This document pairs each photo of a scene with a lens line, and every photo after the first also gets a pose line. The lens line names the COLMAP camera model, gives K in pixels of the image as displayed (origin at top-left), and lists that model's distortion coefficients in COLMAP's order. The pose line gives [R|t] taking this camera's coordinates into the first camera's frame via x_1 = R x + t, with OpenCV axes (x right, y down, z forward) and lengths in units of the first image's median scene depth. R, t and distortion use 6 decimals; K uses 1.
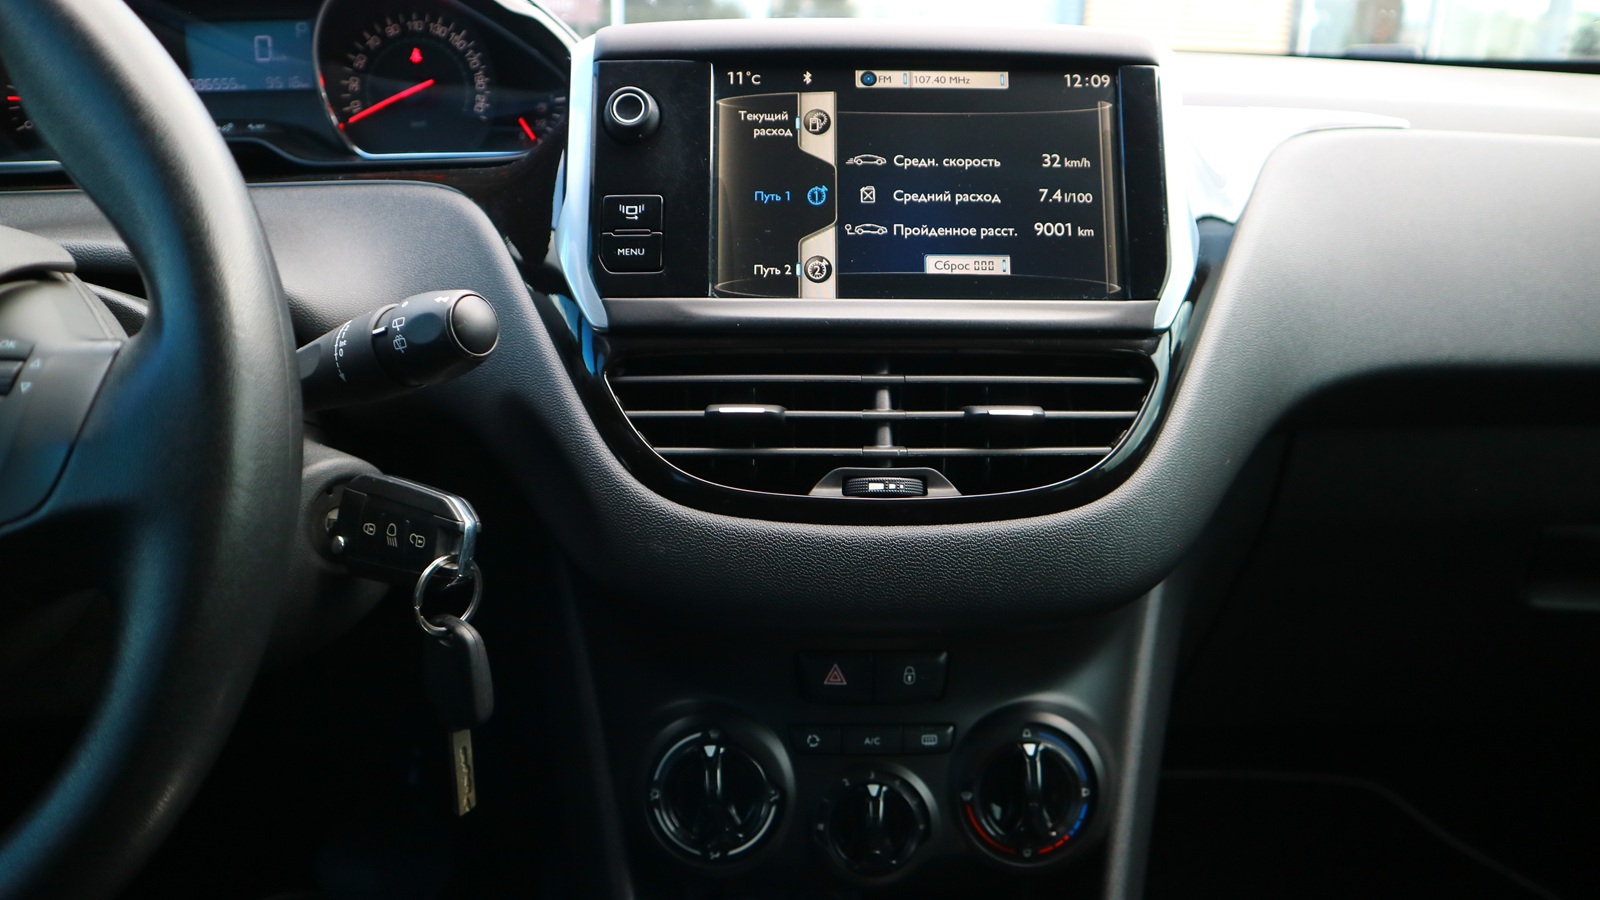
lens RADIAL K [[1162.8, 0, 800.0], [0, 1162.8, 450.0], [0, 0, 1]] dist [-0.120399, 0.070375]
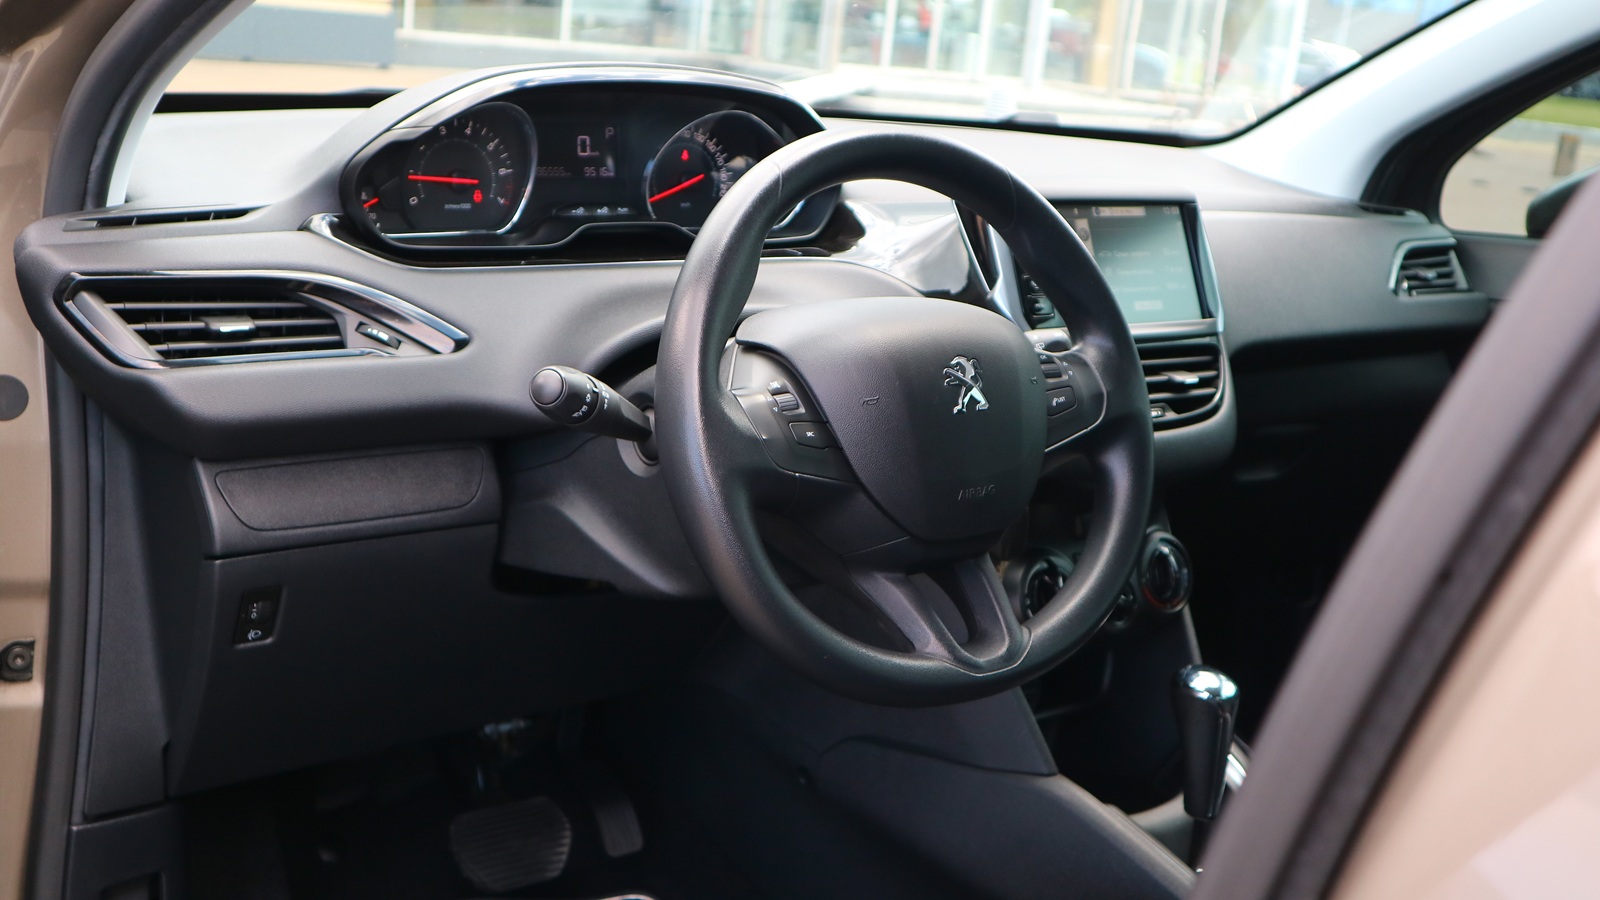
lens RADIAL K [[1756.0, 0, 800.0], [0, 1756.0, 450.0], [0, 0, 1]] dist [-0.010144, -0.001286]
pose [[0.801369, -0.086620, 0.591865, -2.174115], [0.104082, 0.994558, 0.004630, 0.015098], [-0.589045, 0.057893, 0.806024, -1.104541]]
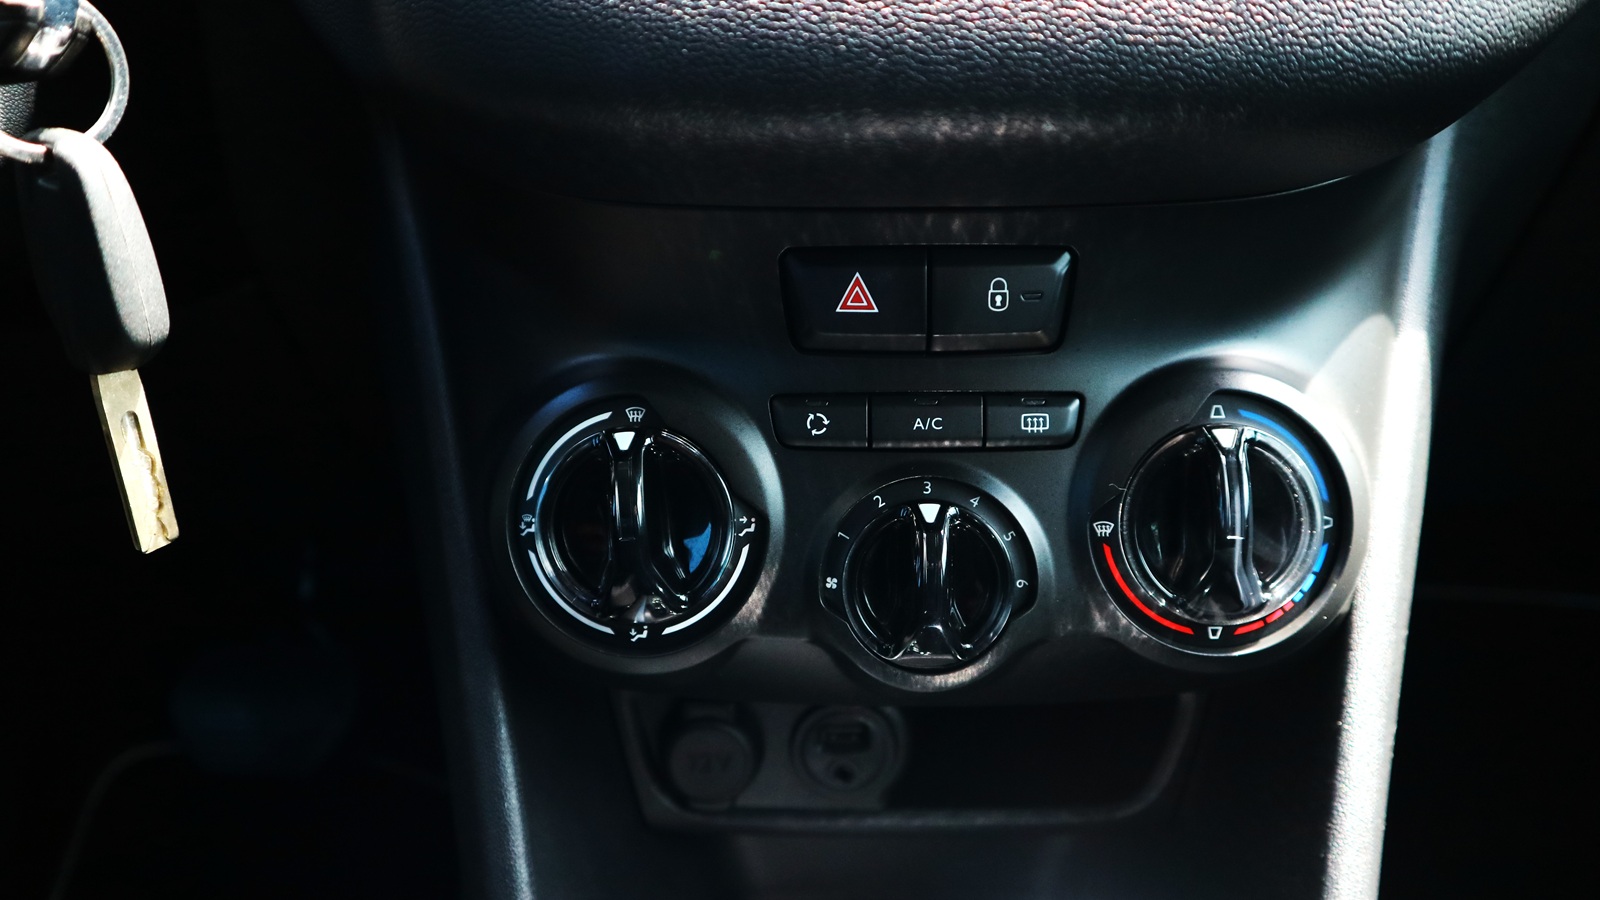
lens RADIAL K [[1262.6, 0, 800.0], [0, 1262.6, 450.0], [0, 0, 1]] dist [-0.066900, 0.008218]
pose [[0.998995, -0.005575, -0.044474, 0.031554], [0.011221, 0.991745, 0.127738, 0.202373], [0.043395, -0.128108, 0.990810, 0.445522]]
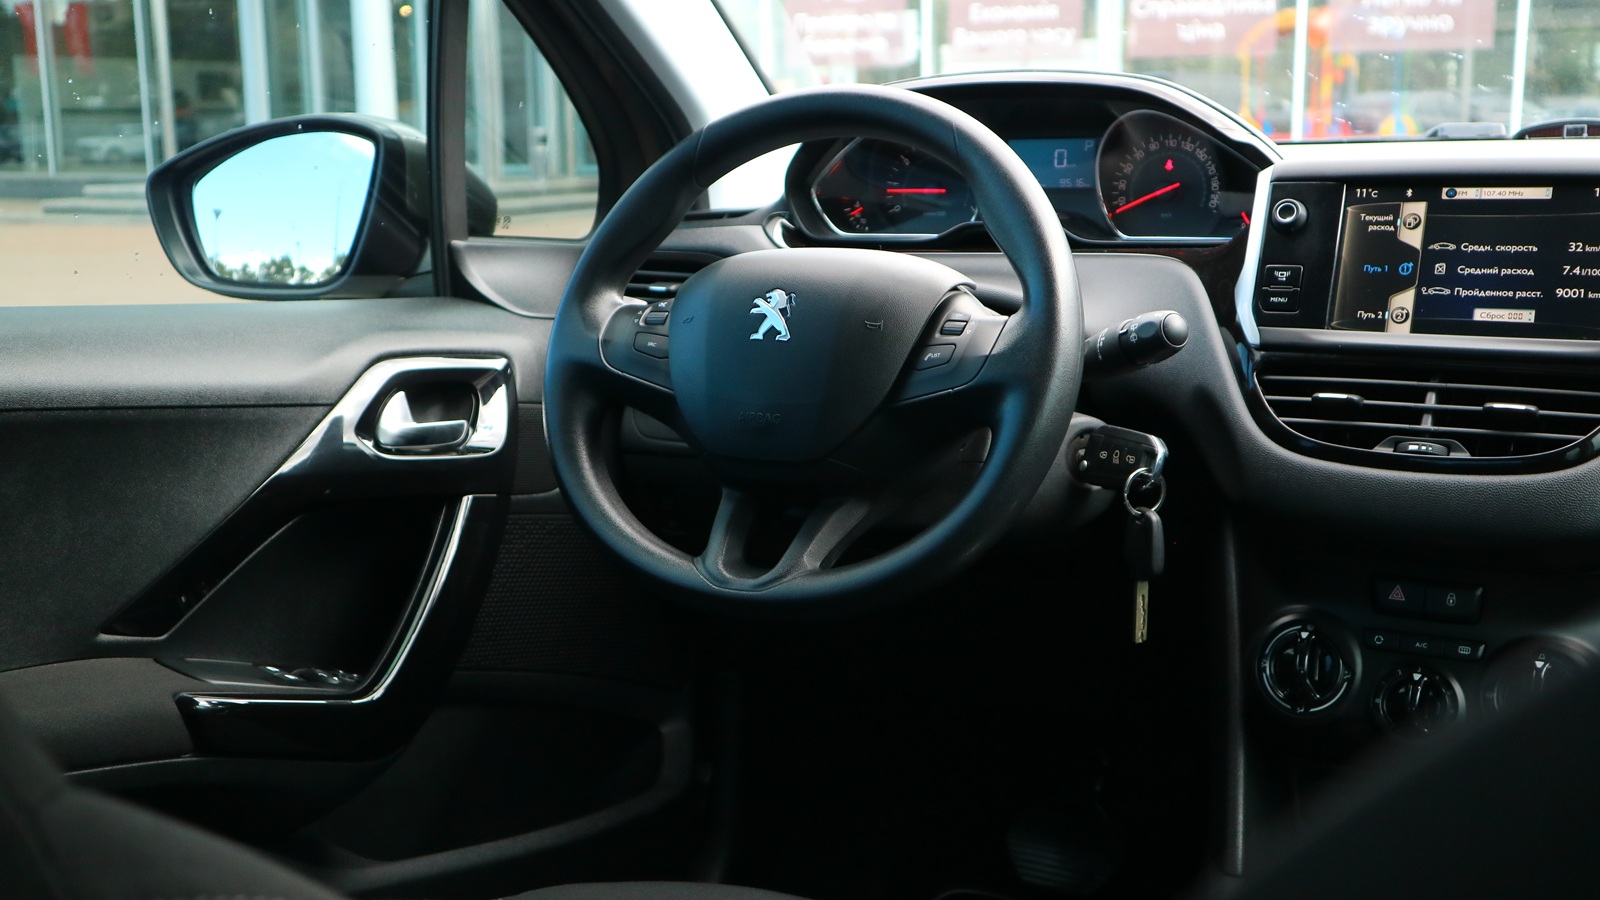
lens RADIAL K [[1763.1, 0, 802.0], [0, 1763.1, 428.8], [0, 0, 1]] dist [-0.012813, 0.066281]
pose [[0.861075, 0.064765, -0.504337, 0.517219], [-0.137745, 0.984479, -0.108756, 0.354957], [0.489466, 0.163117, 0.856631, -1.365628]]
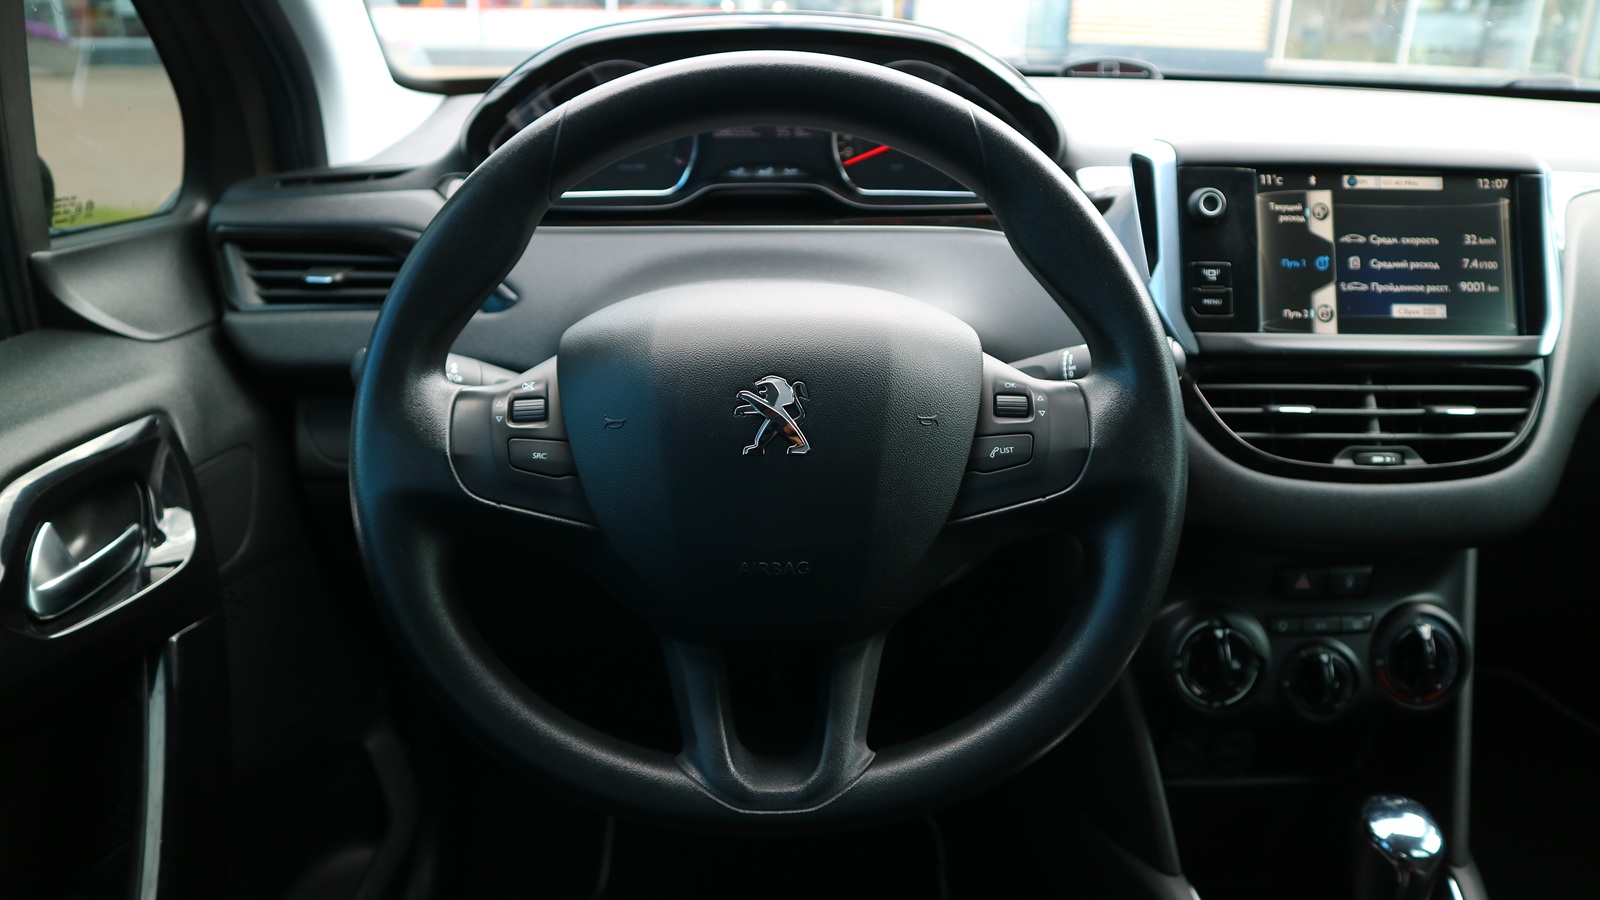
lens RADIAL K [[1145.3, 0, 800.0], [0, 1145.3, 450.0], [0, 0, 1]] dist [-0.107241, 0.067048]
pose [[0.999934, -0.000032, 0.011454, -0.670628], [-0.000697, 0.997974, 0.063621, -0.069796], [-0.011433, -0.063625, 0.997908, -0.447557]]
